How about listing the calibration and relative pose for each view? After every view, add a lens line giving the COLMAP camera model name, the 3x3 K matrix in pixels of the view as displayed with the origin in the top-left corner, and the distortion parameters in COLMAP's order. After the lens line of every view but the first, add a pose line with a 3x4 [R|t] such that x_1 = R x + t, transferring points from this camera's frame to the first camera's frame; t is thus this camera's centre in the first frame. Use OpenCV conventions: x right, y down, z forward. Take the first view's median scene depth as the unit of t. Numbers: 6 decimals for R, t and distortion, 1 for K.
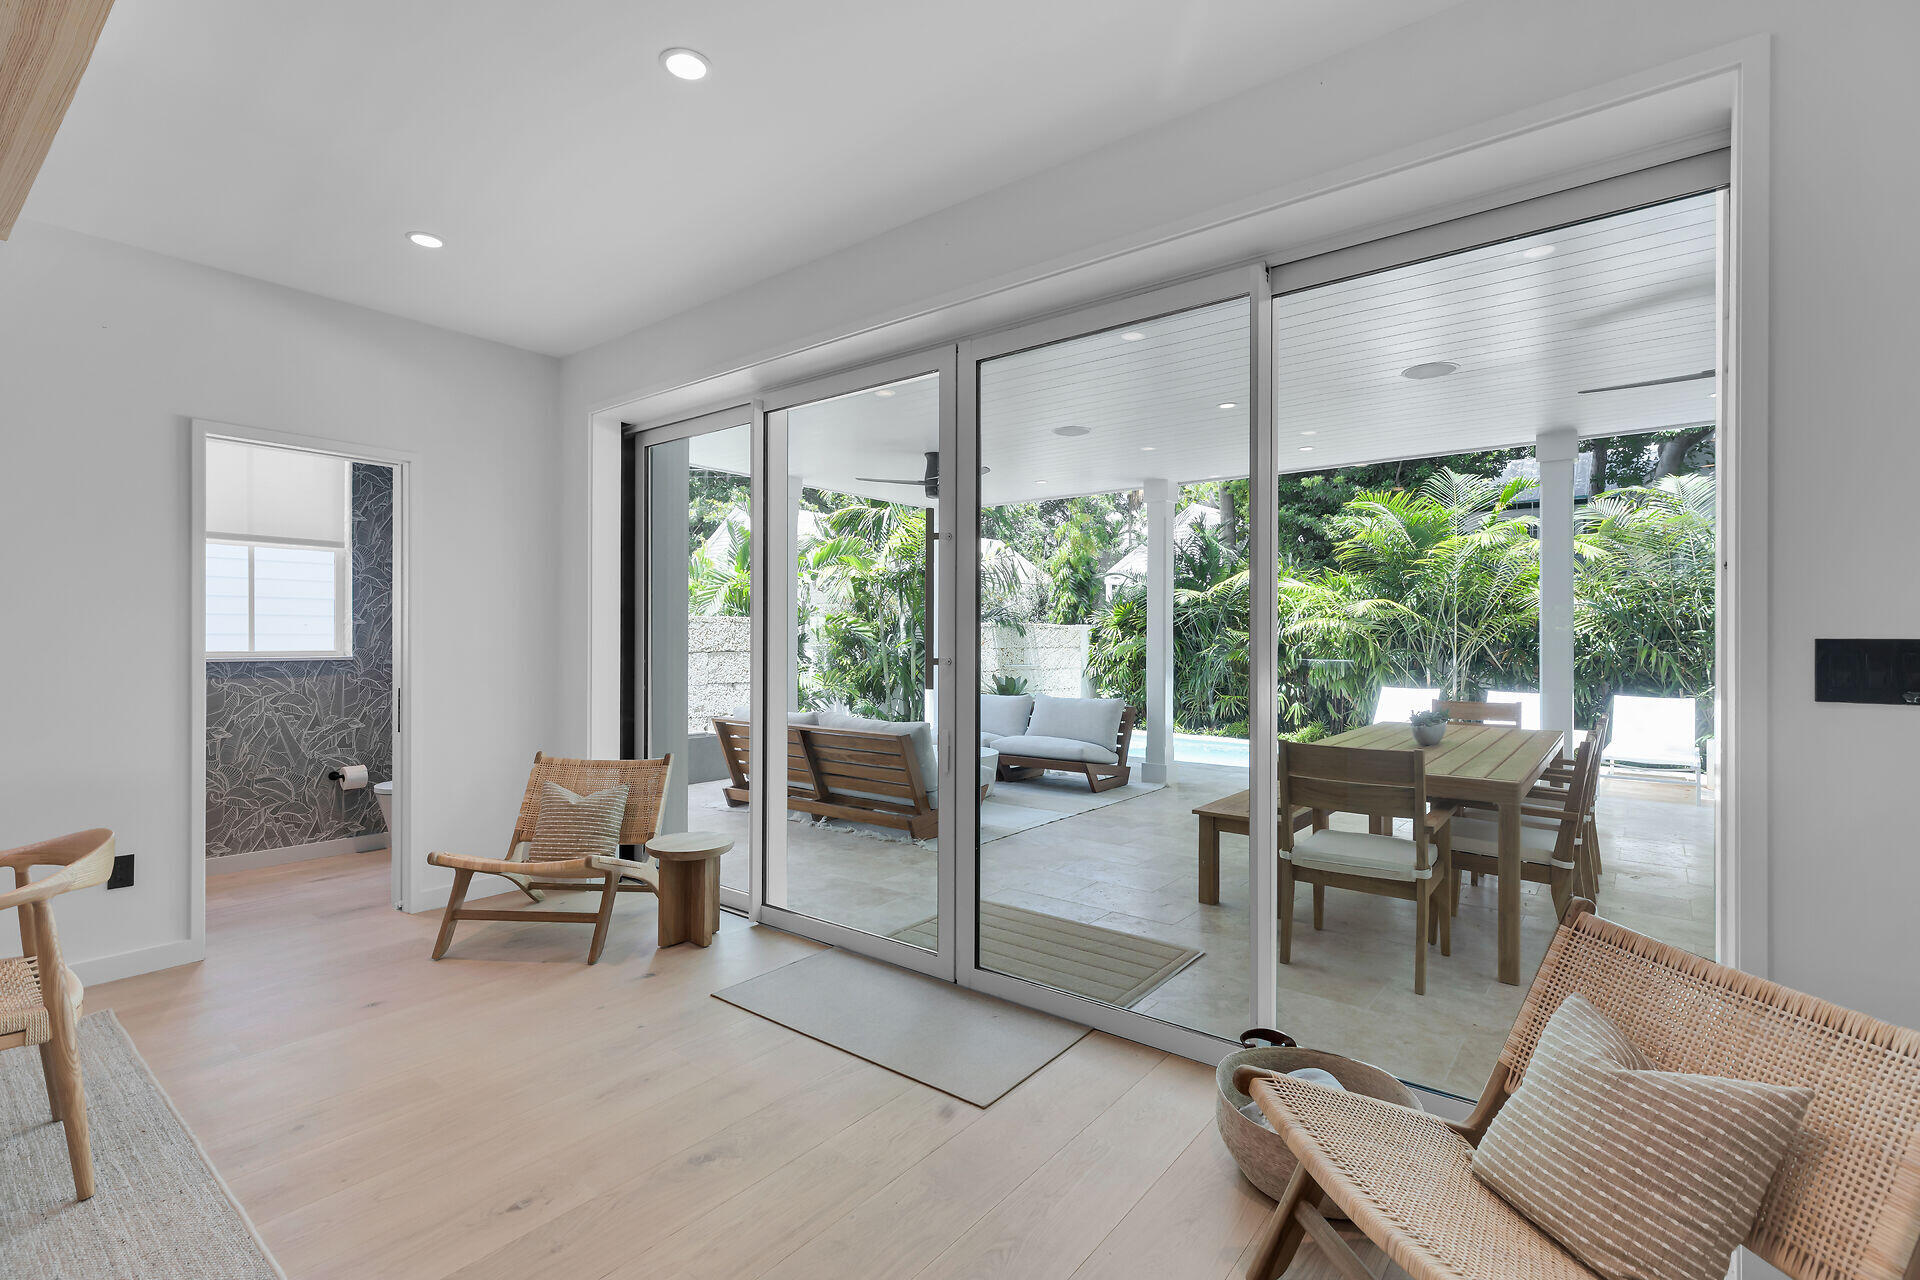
lens RADIAL K [[855.2, 0, 952.6], [0, 855.2, 642.4], [0, 0, 1]] dist [0.000004, 0.000122]
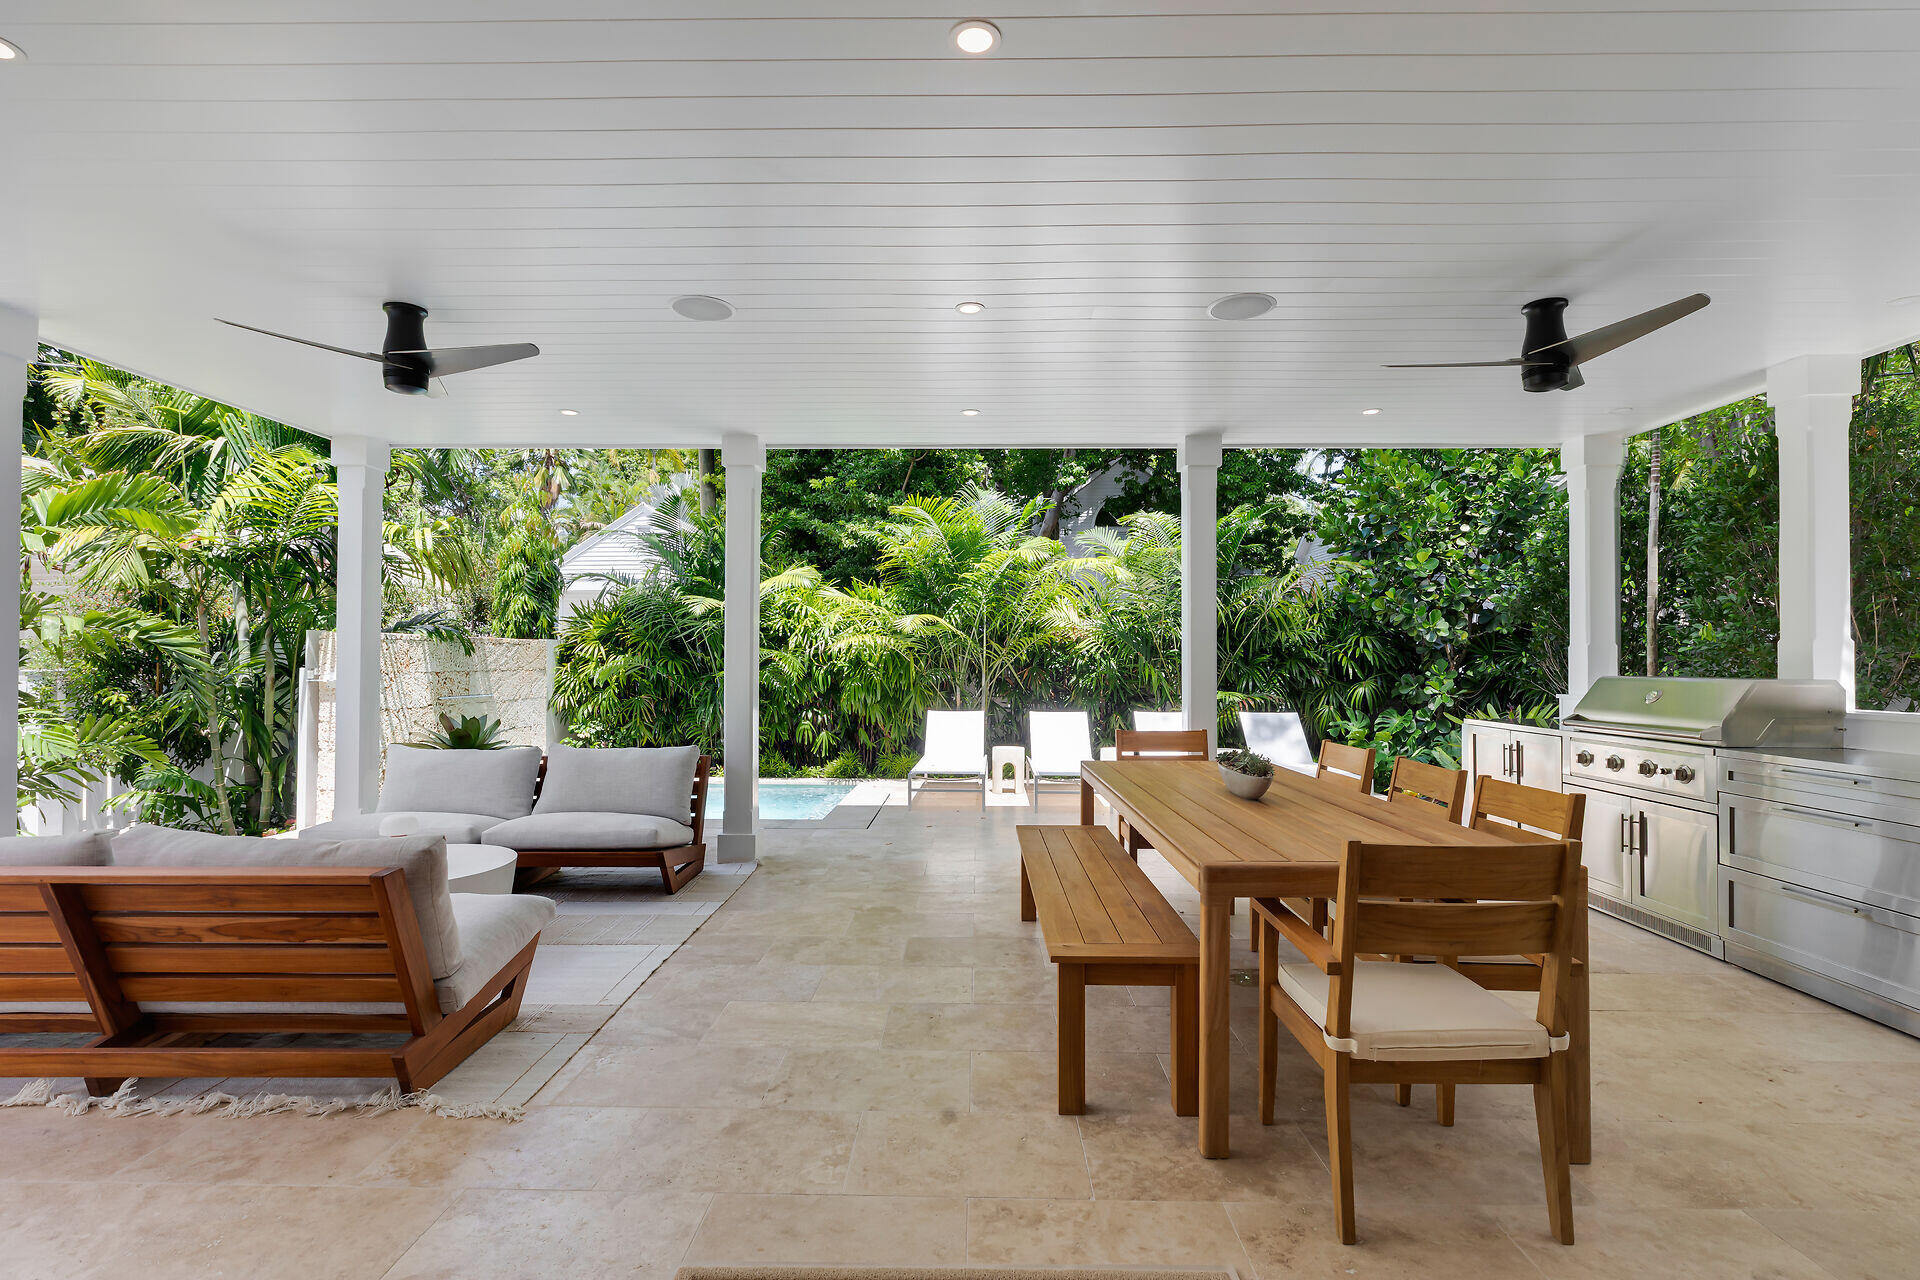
lens RADIAL K [[893.1, 0, 955.4], [0, 893.1, 645.8], [0, 0, 1]] dist [0.000336, 0.000096]
pose [[0.791559, 0.007818, 0.611043, -0.051110], [0.003046, 0.999855, -0.016739, -0.000921], [-0.611086, 0.015111, 0.791420, 0.207156]]
